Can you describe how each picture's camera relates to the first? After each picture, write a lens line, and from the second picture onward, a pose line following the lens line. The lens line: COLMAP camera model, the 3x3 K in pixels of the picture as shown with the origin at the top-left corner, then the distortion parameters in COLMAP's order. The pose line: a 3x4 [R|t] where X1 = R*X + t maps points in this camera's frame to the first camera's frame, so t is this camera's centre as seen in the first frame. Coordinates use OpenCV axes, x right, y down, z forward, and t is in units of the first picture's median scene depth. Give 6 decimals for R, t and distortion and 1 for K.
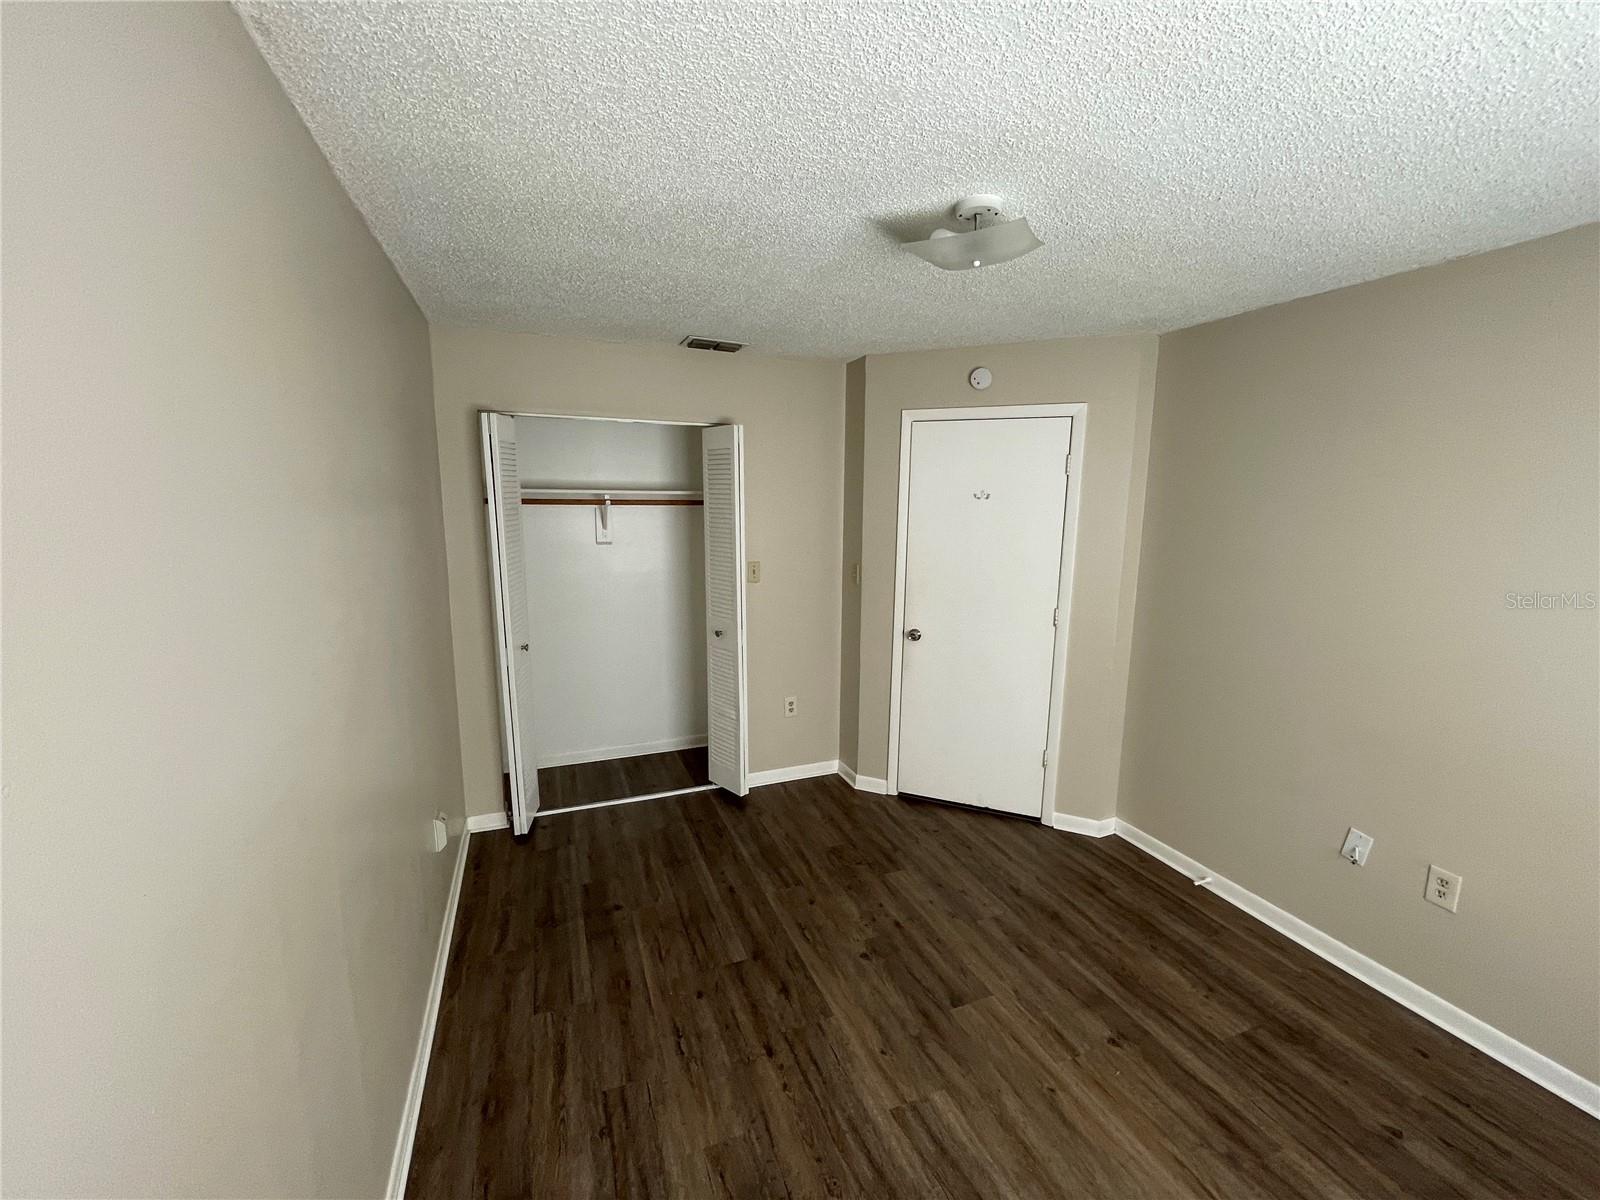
lens RADIAL K [[654.7, 0, 800.0], [0, 654.7, 600.0], [0, 0, 1]] dist [-0.011600, -0.000205]
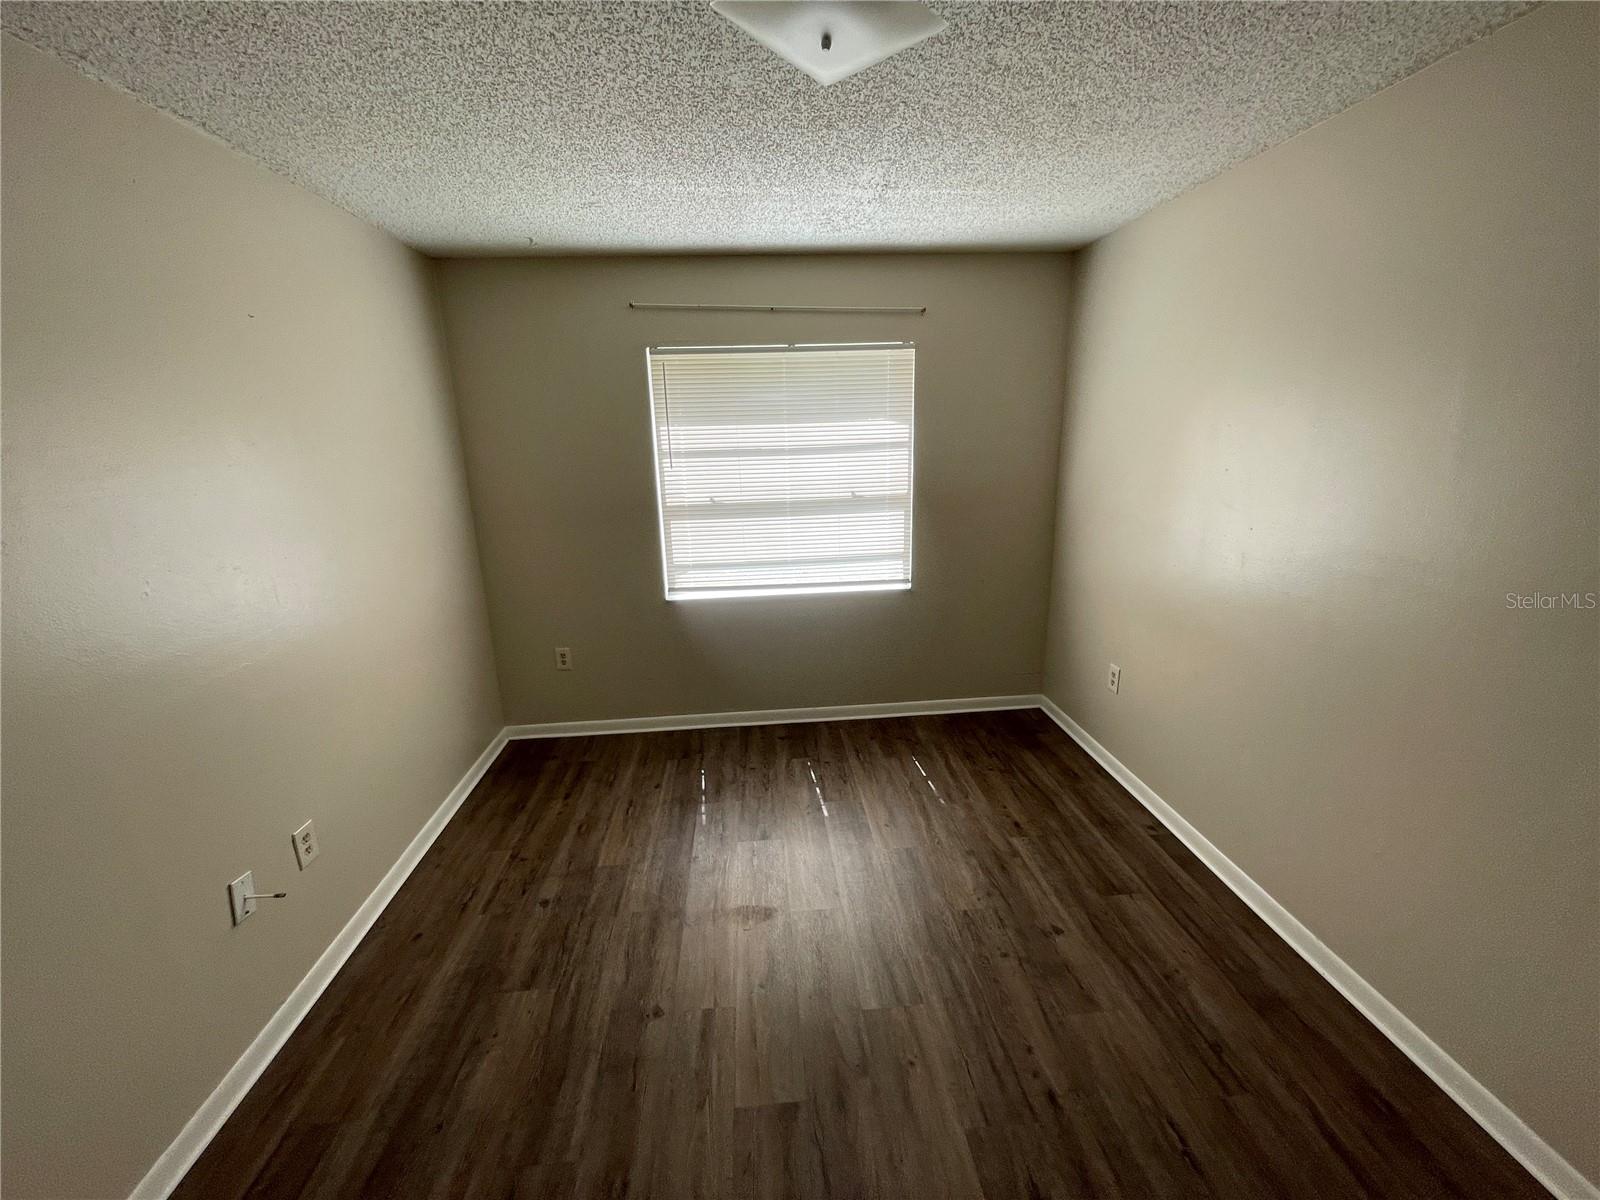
lens RADIAL K [[654.7, 0, 800.0], [0, 654.7, 600.0], [0, 0, 1]] dist [-0.011600, -0.000205]
pose [[-0.956910, -0.054515, 0.285221, 0.056891], [0.065516, 0.916362, 0.394953, -0.213904], [-0.282897, 0.396621, -0.873305, 1.533024]]
